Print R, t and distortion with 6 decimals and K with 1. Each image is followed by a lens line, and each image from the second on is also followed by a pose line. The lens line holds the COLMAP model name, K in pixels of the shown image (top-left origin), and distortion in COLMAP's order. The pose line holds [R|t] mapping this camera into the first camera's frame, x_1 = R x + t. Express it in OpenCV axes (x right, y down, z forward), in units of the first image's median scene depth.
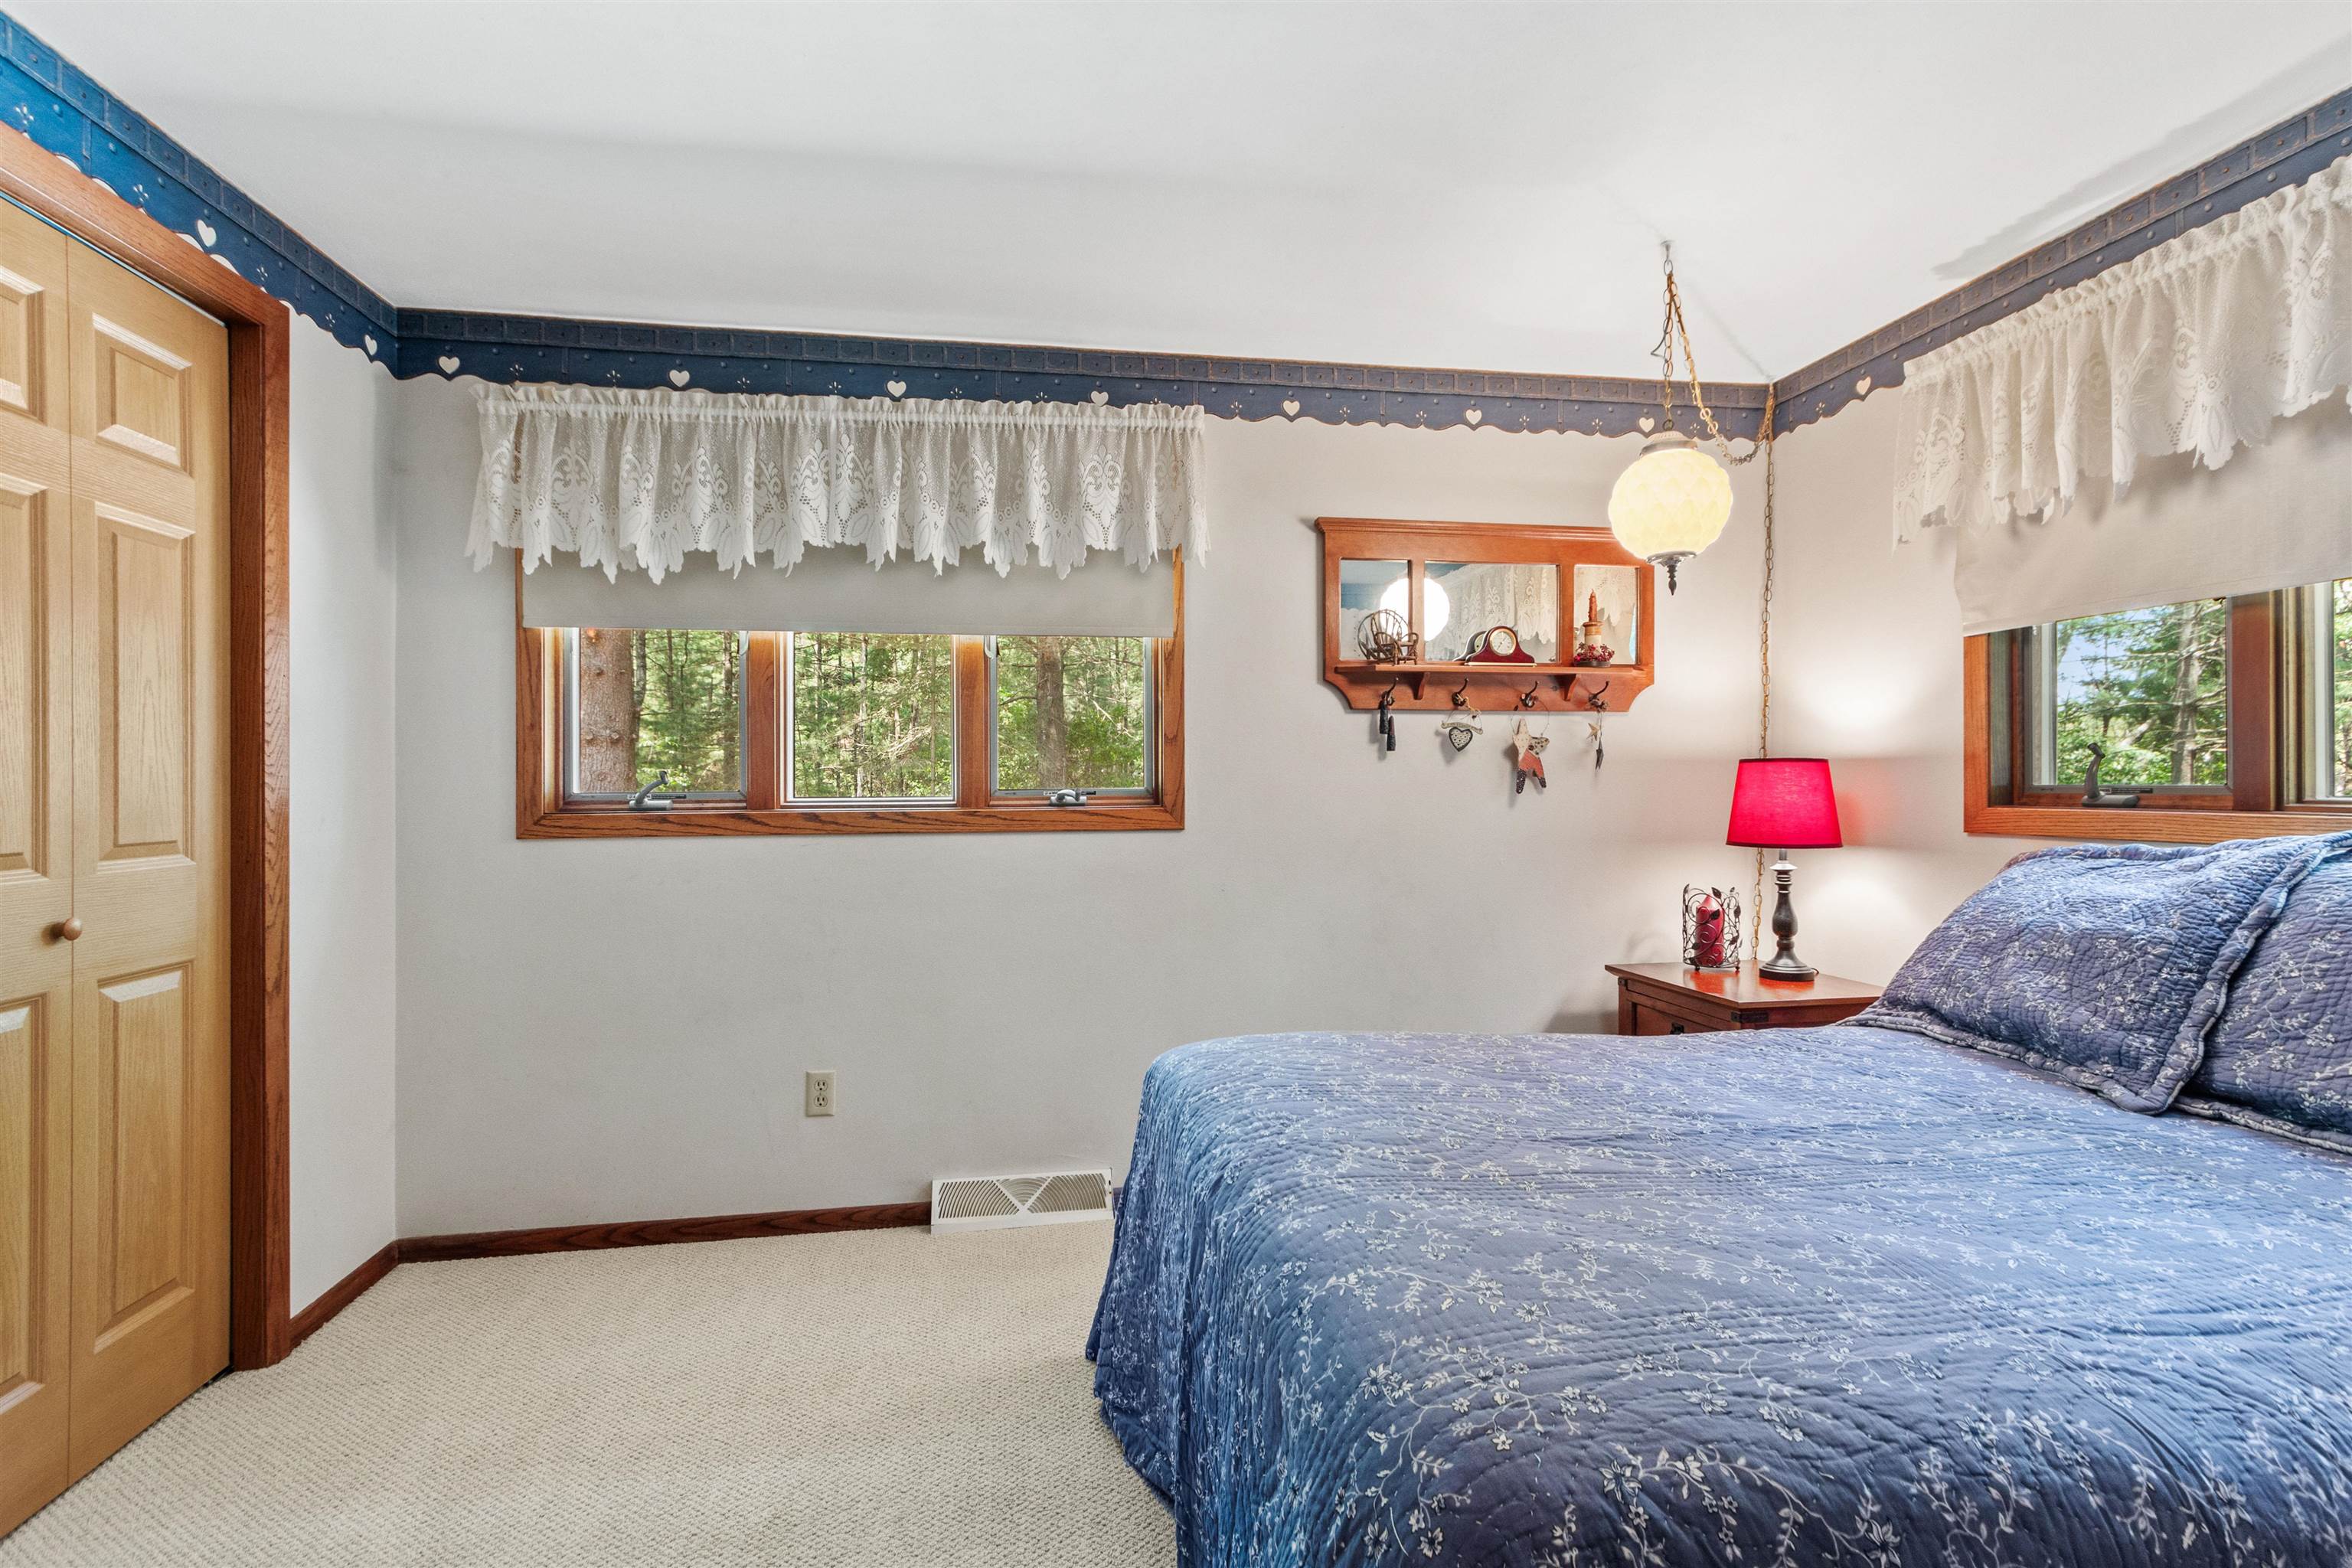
lens RADIAL K [[1106.1, 0, 1171.7], [0, 1106.1, 779.7], [0, 0, 1]] dist [0.008596, -0.002919]
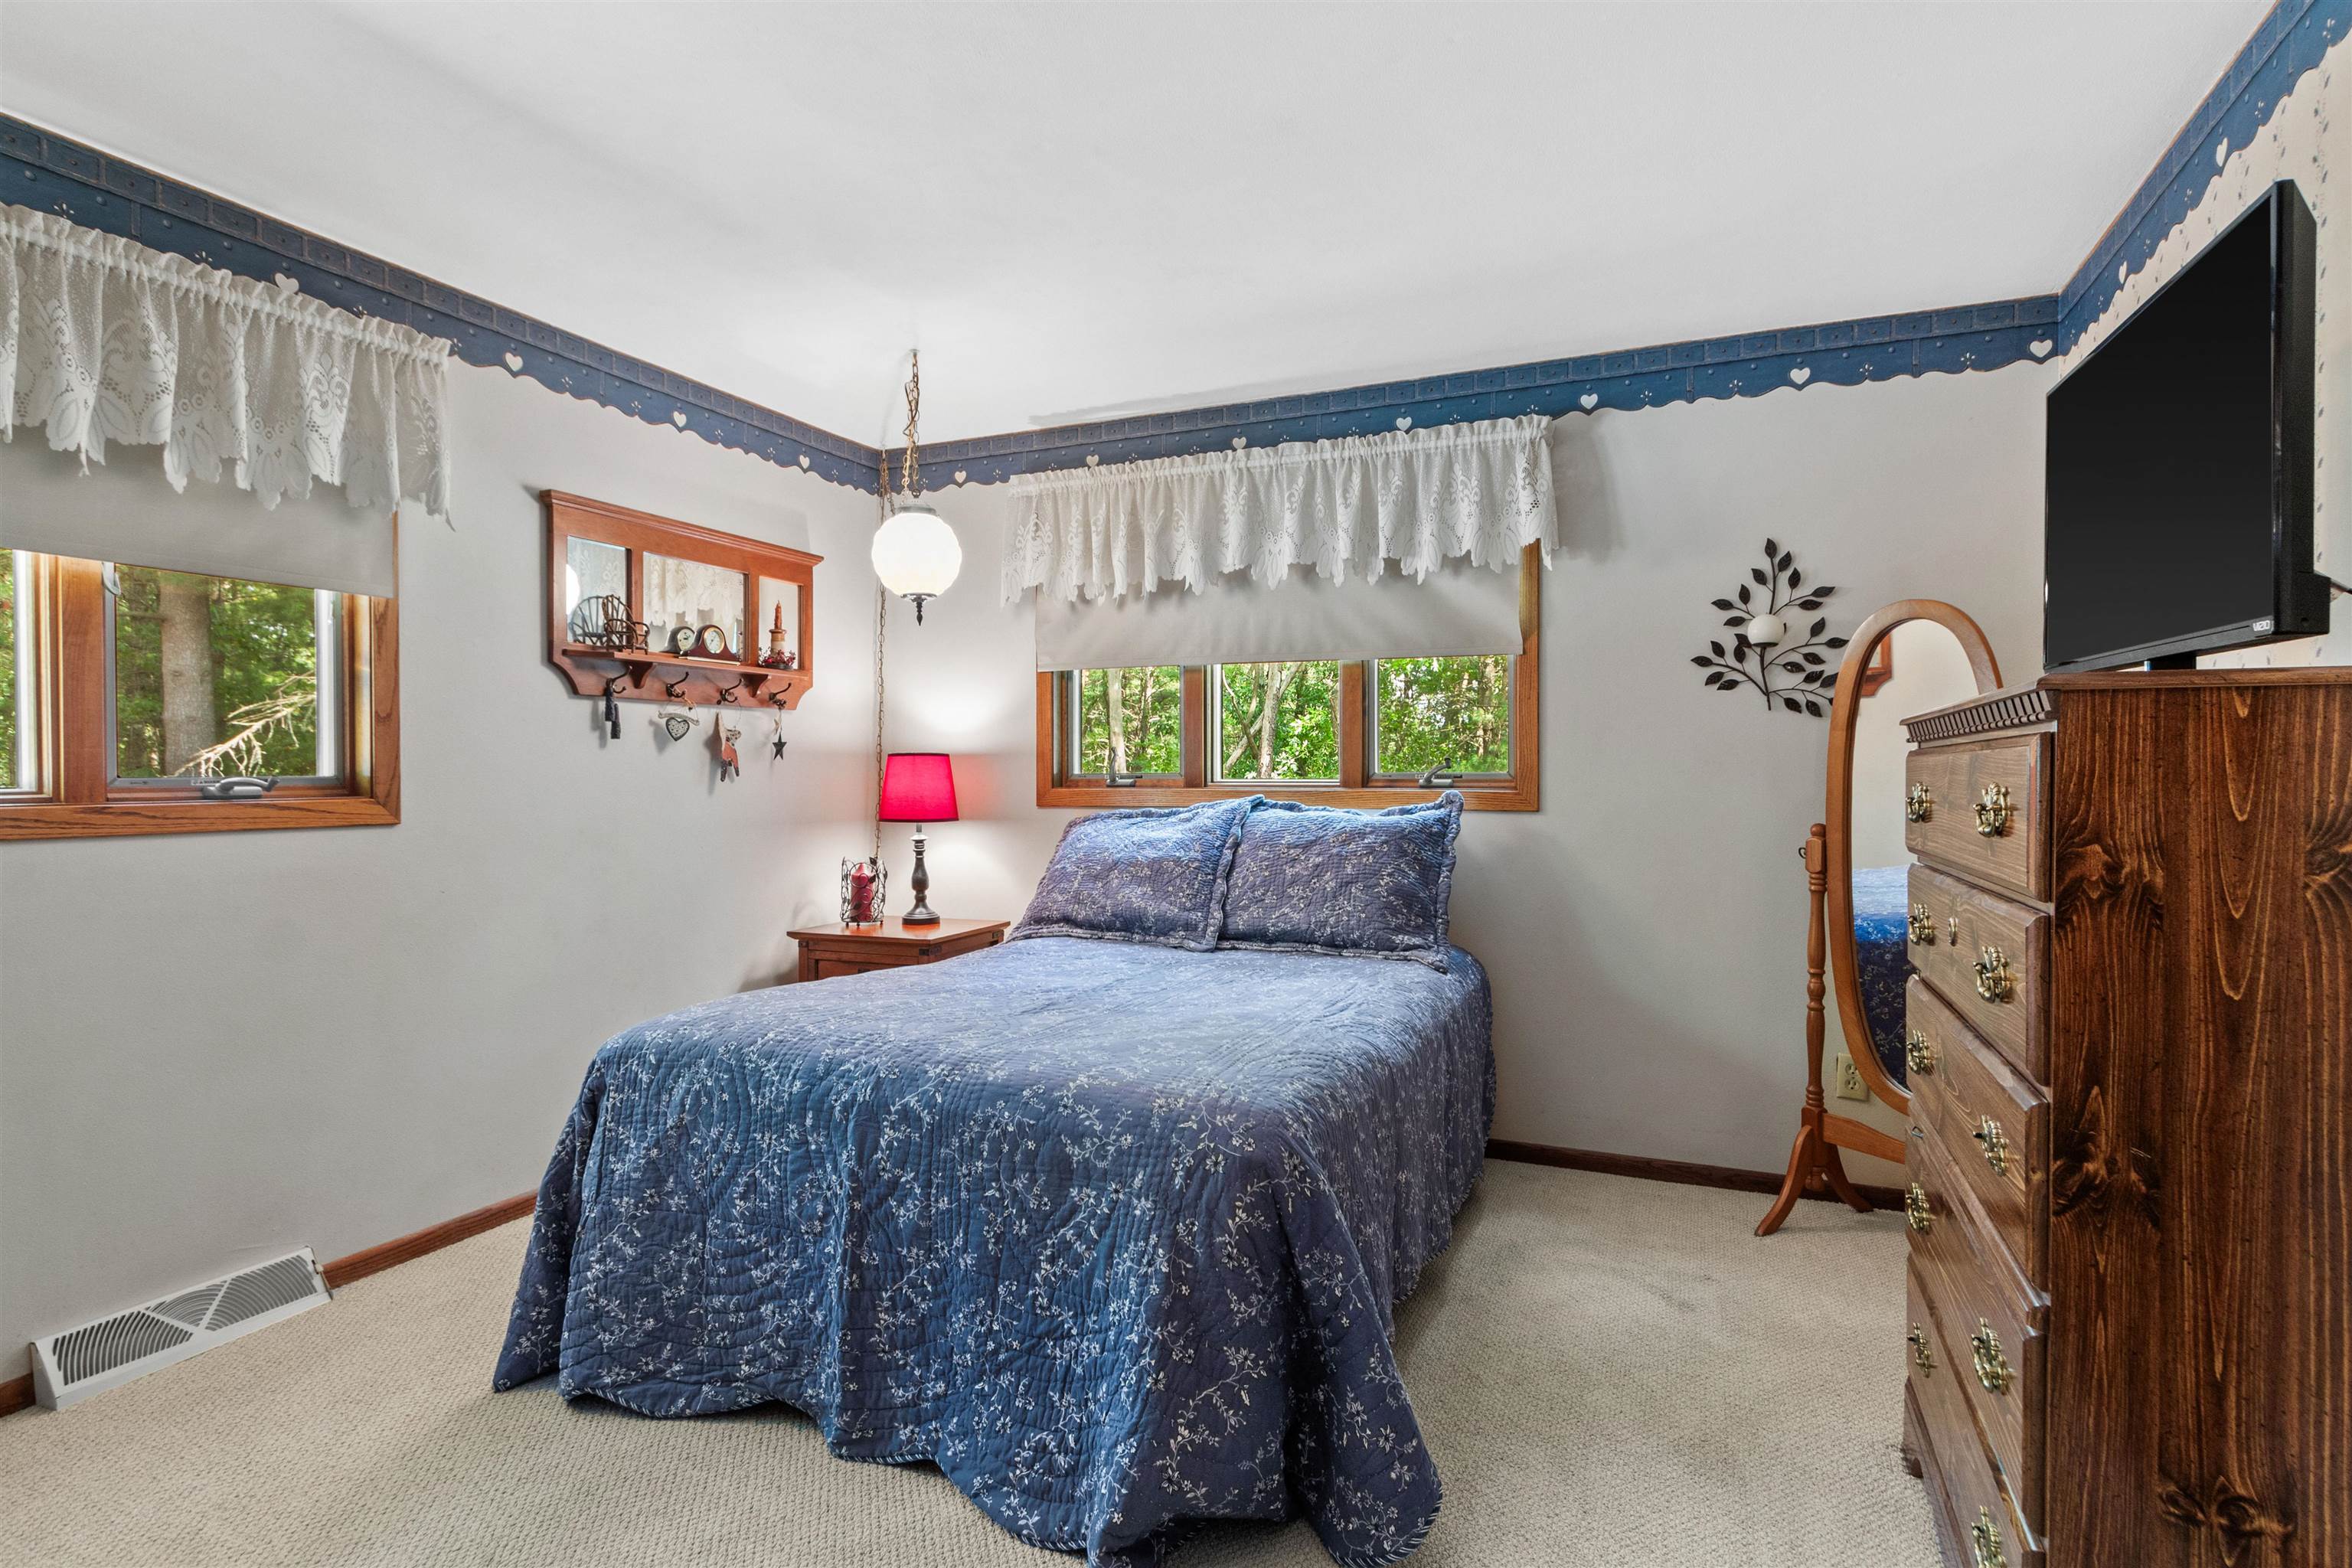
lens RADIAL K [[1269.9, 0, 1160.7], [0, 1269.9, 789.4], [0, 0, 1]] dist [0.018508, -0.000877]
pose [[0.532629, -0.007641, 0.846314, -0.538087], [-0.001682, 0.999948, 0.010087, 0.007492], [-0.846347, -0.006796, 0.532588, -0.023754]]
